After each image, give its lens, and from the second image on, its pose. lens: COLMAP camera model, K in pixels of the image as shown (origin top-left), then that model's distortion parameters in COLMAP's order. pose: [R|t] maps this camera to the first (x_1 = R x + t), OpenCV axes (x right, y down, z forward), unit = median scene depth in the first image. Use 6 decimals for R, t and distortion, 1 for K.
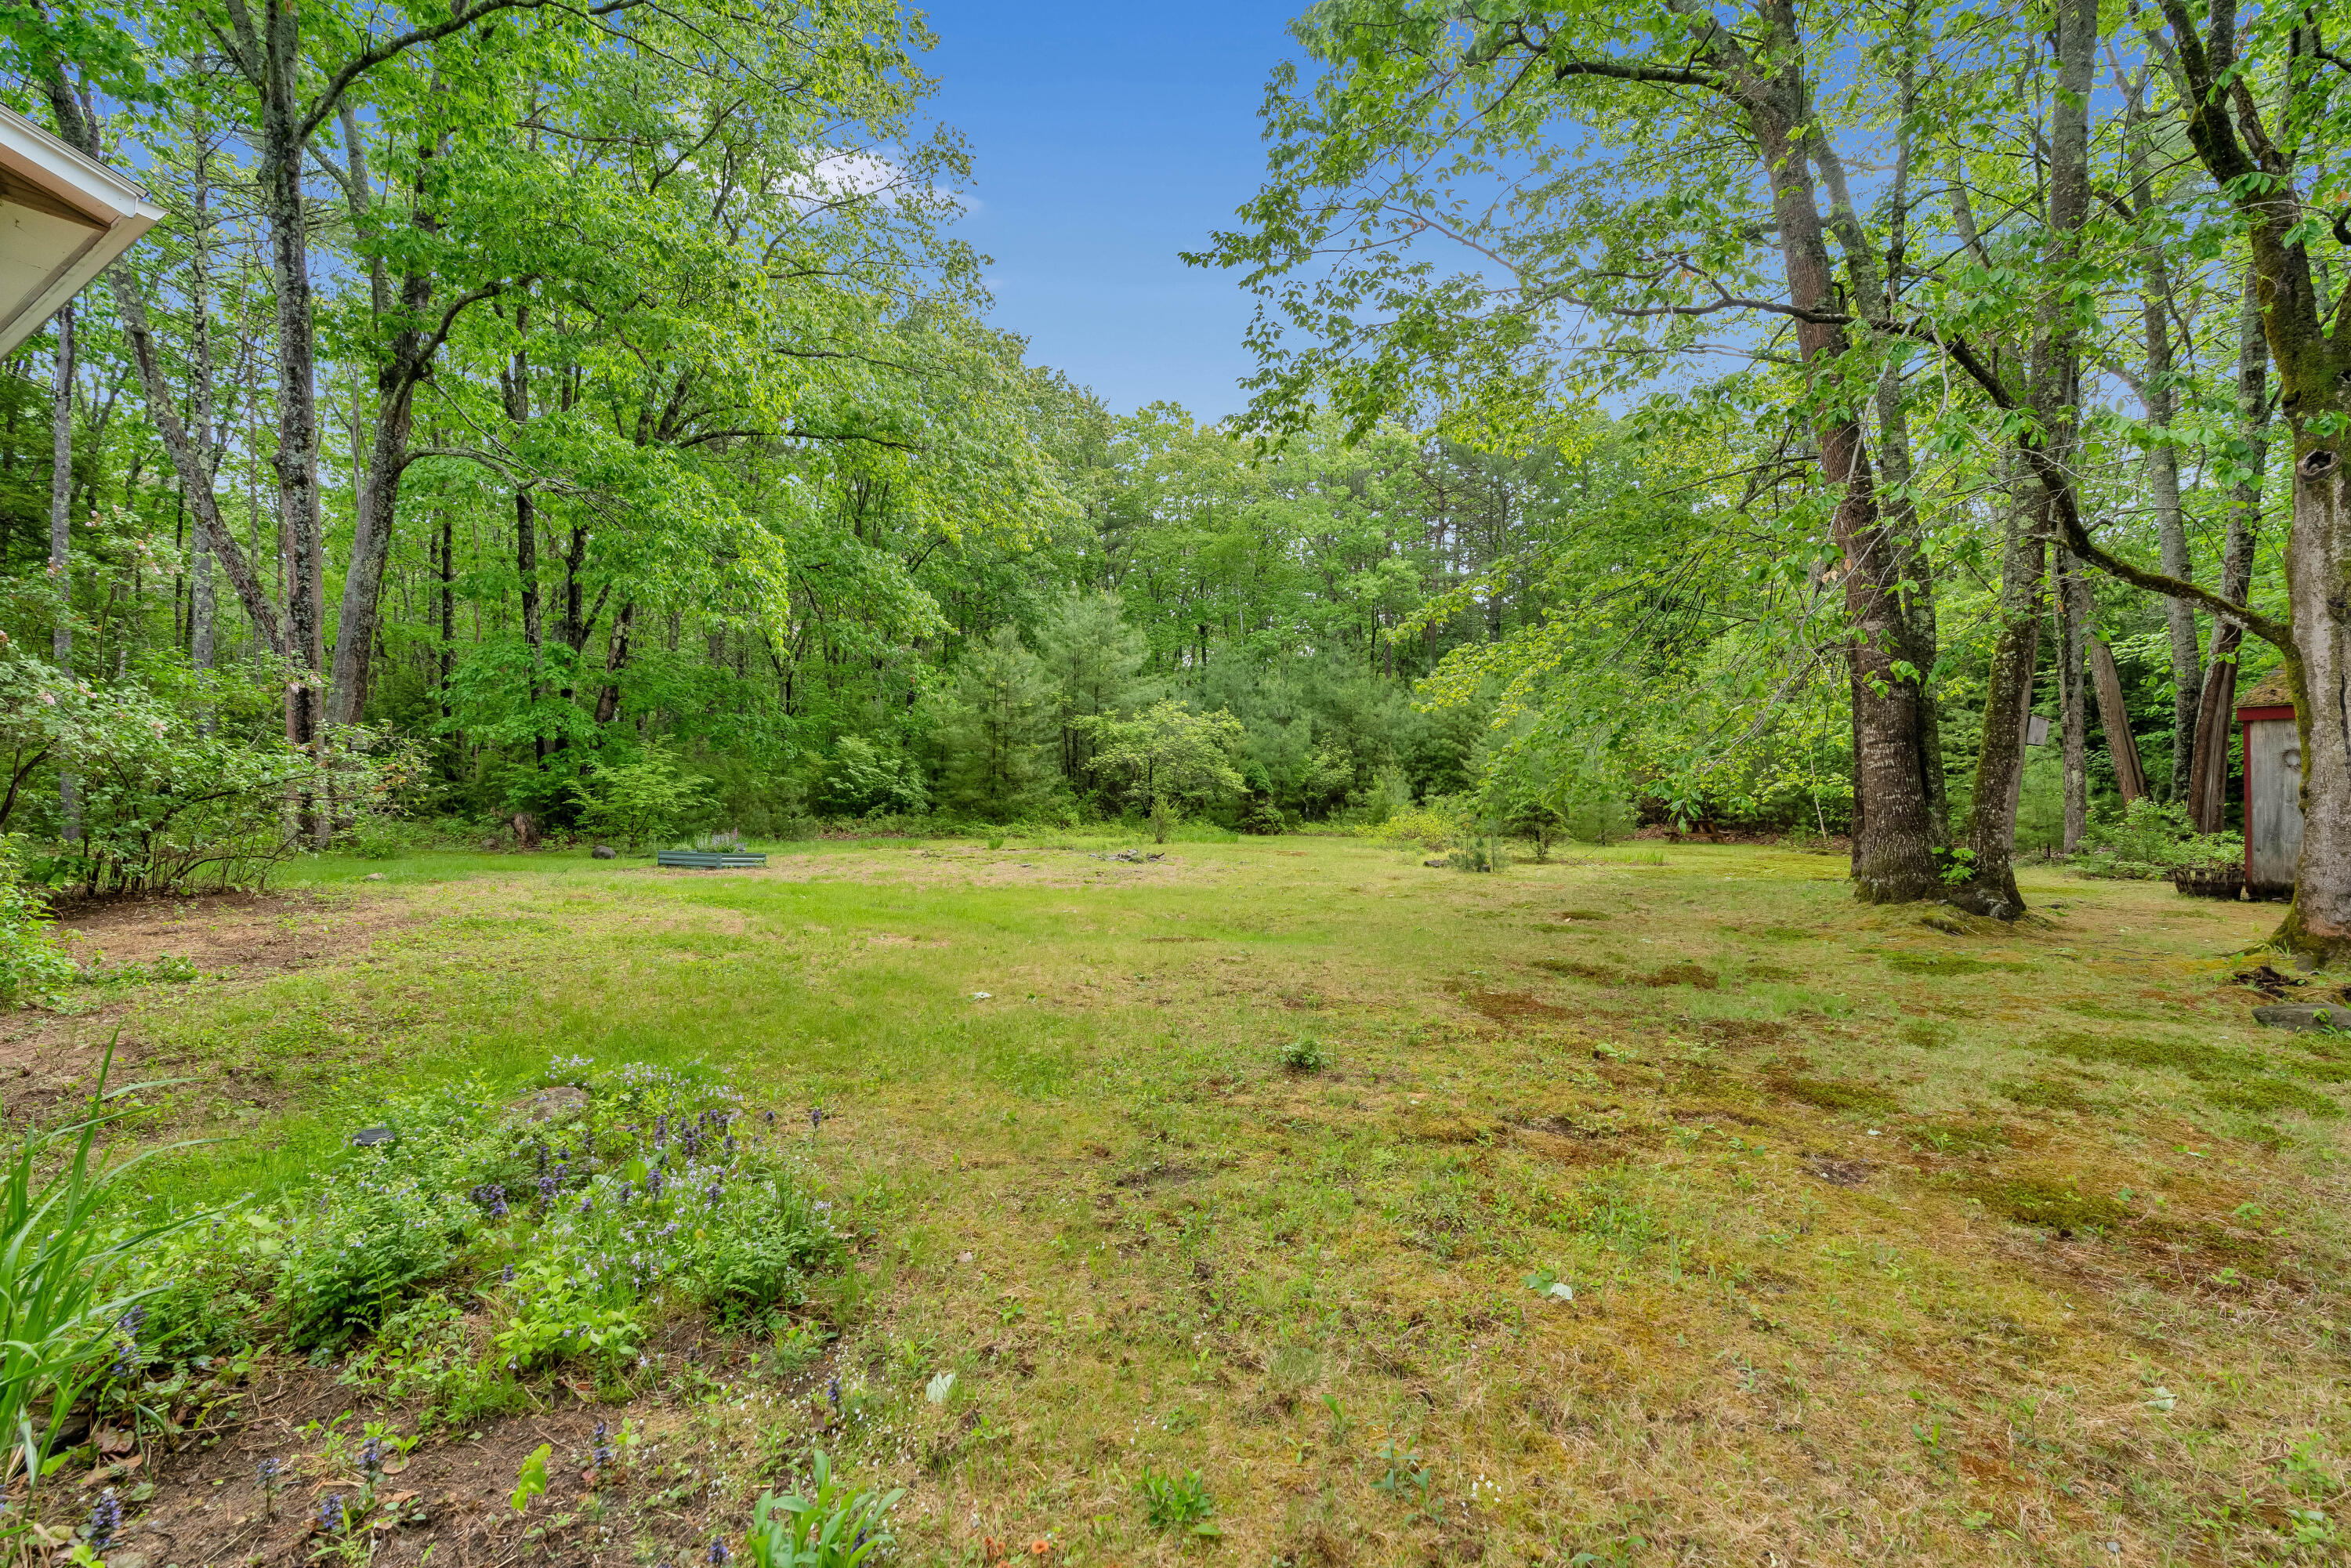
lens RADIAL K [[1058.1, 0, 1184.4], [0, 1058.1, 777.9], [0, 0, 1]] dist [-0.003256, 0.000193]
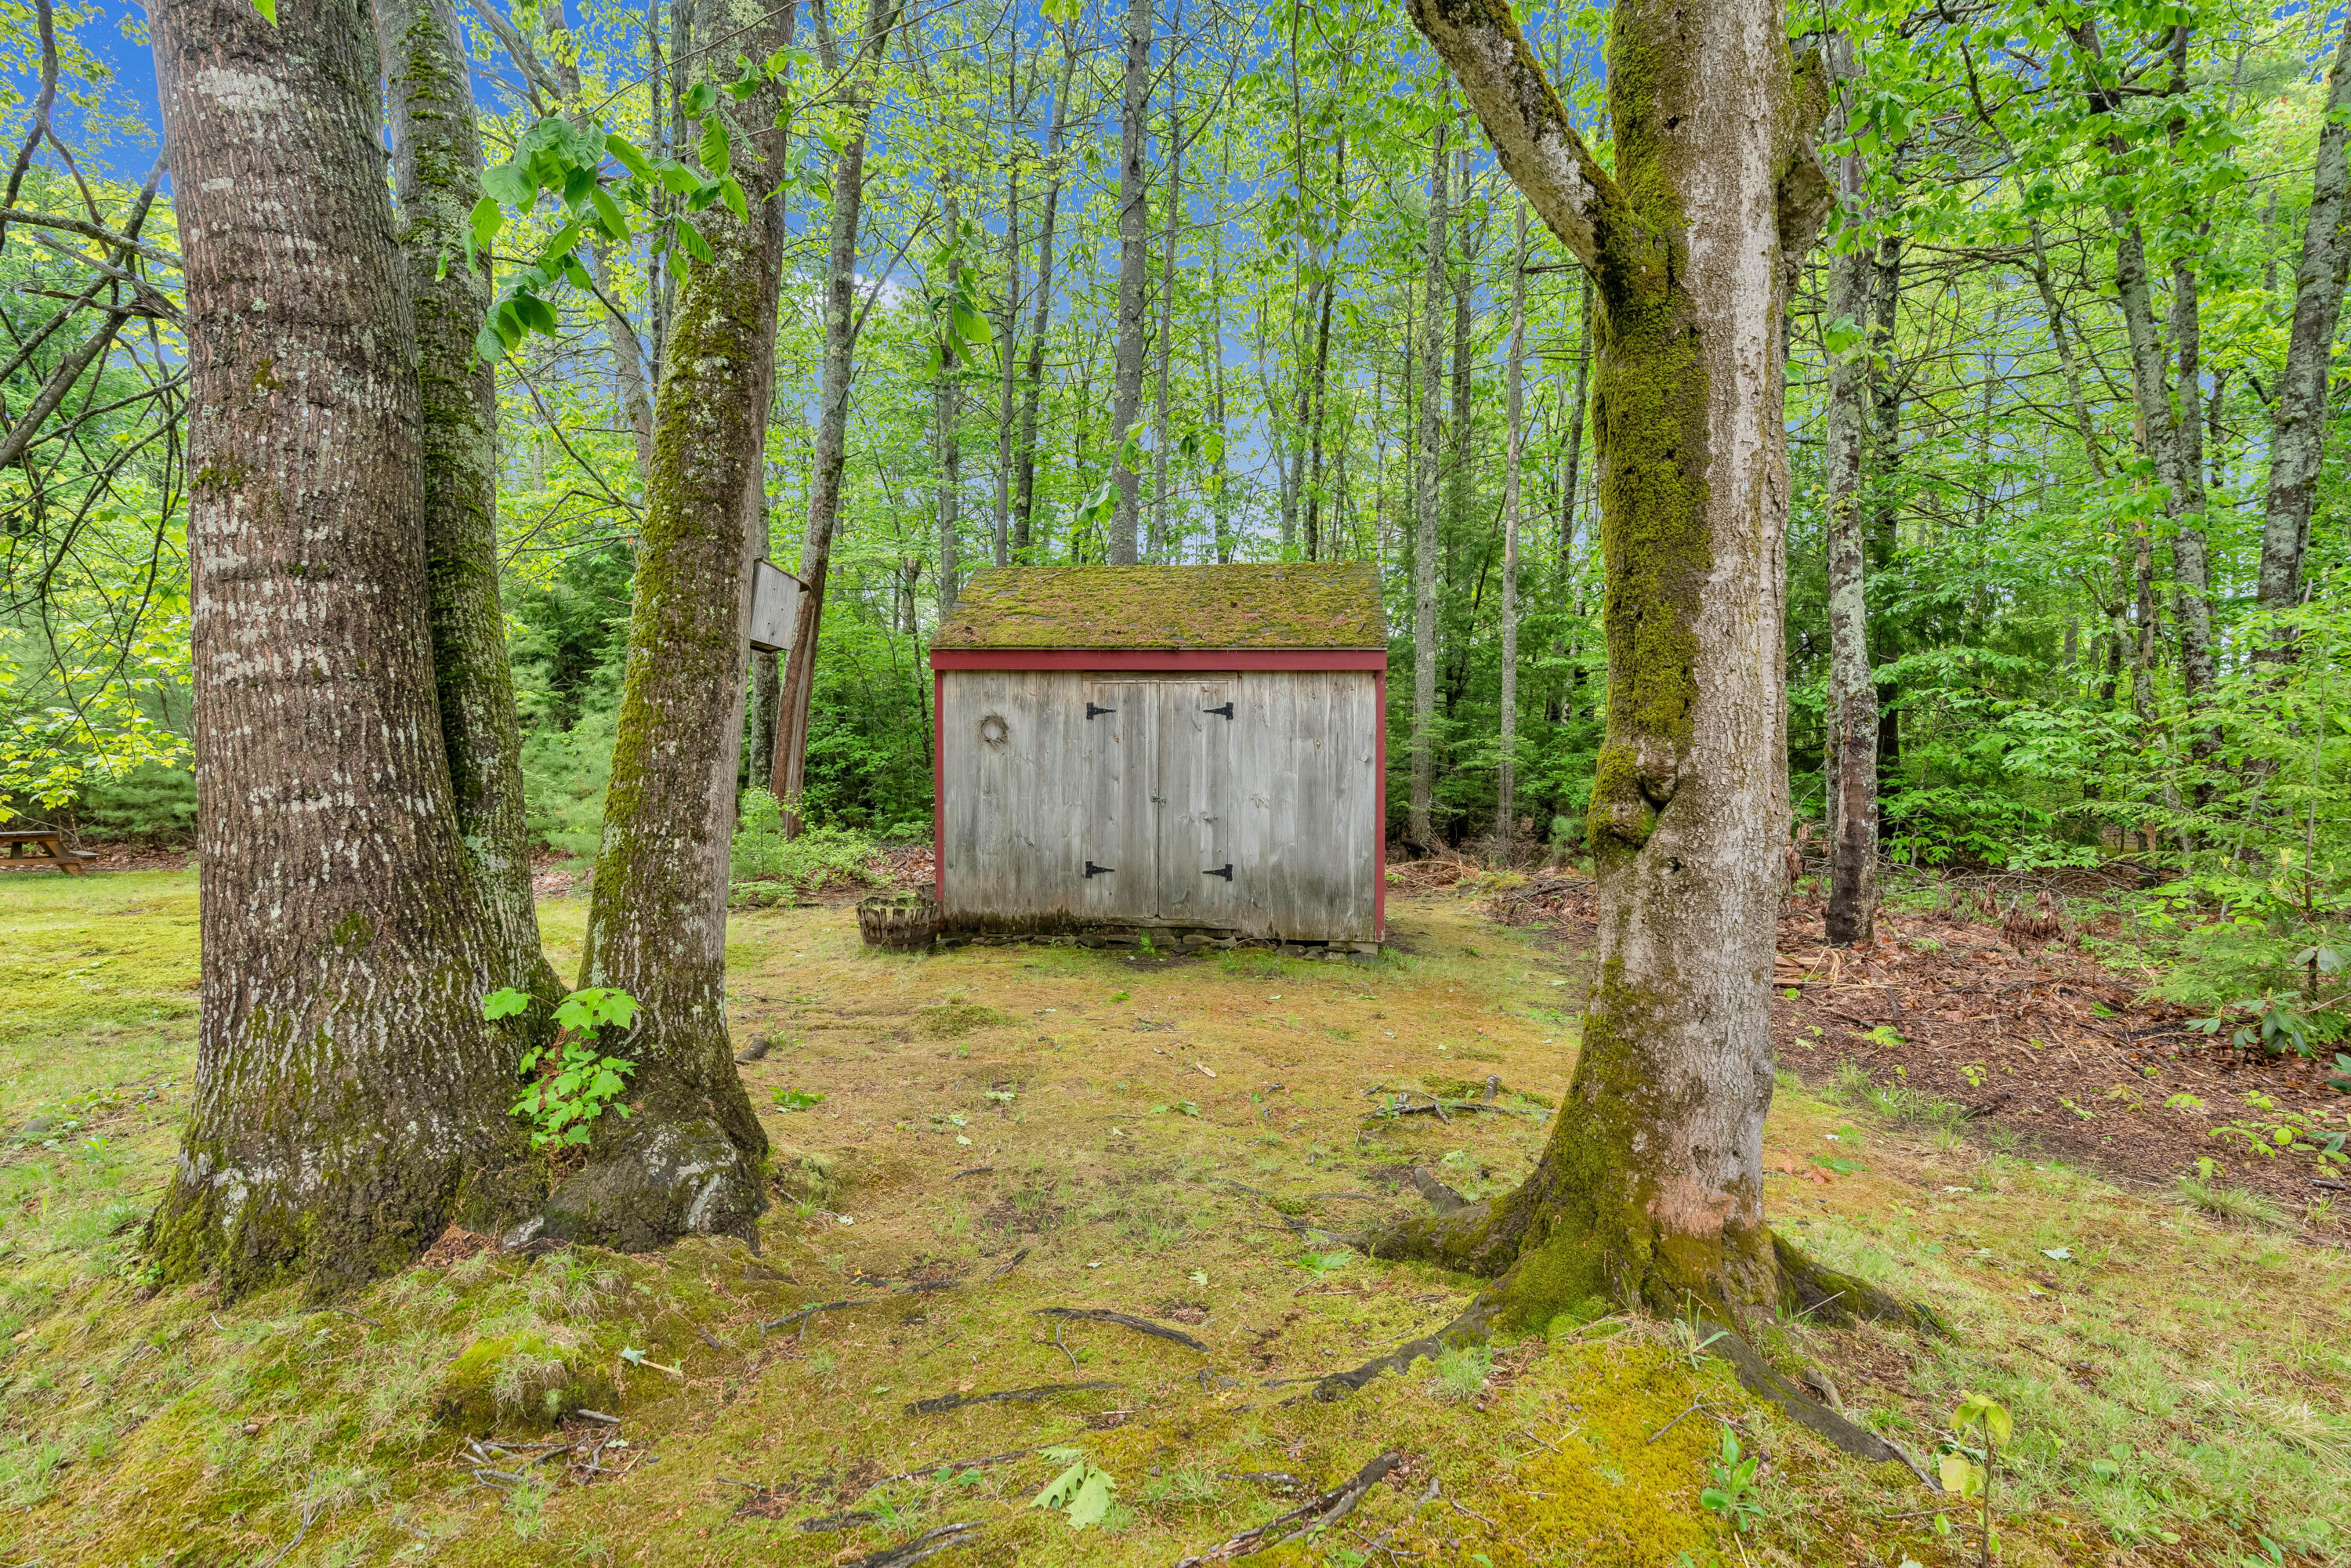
lens RADIAL K [[1058.1, 0, 1184.8], [0, 1058.1, 774.6], [0, 0, 1]] dist [-0.003256, 0.000193]
pose [[0.346247, 0.000301, 0.938143, 0.520115], [-0.010015, 0.999944, 0.003376, 0.008665], [-0.938090, -0.010564, 0.346230, 0.742653]]
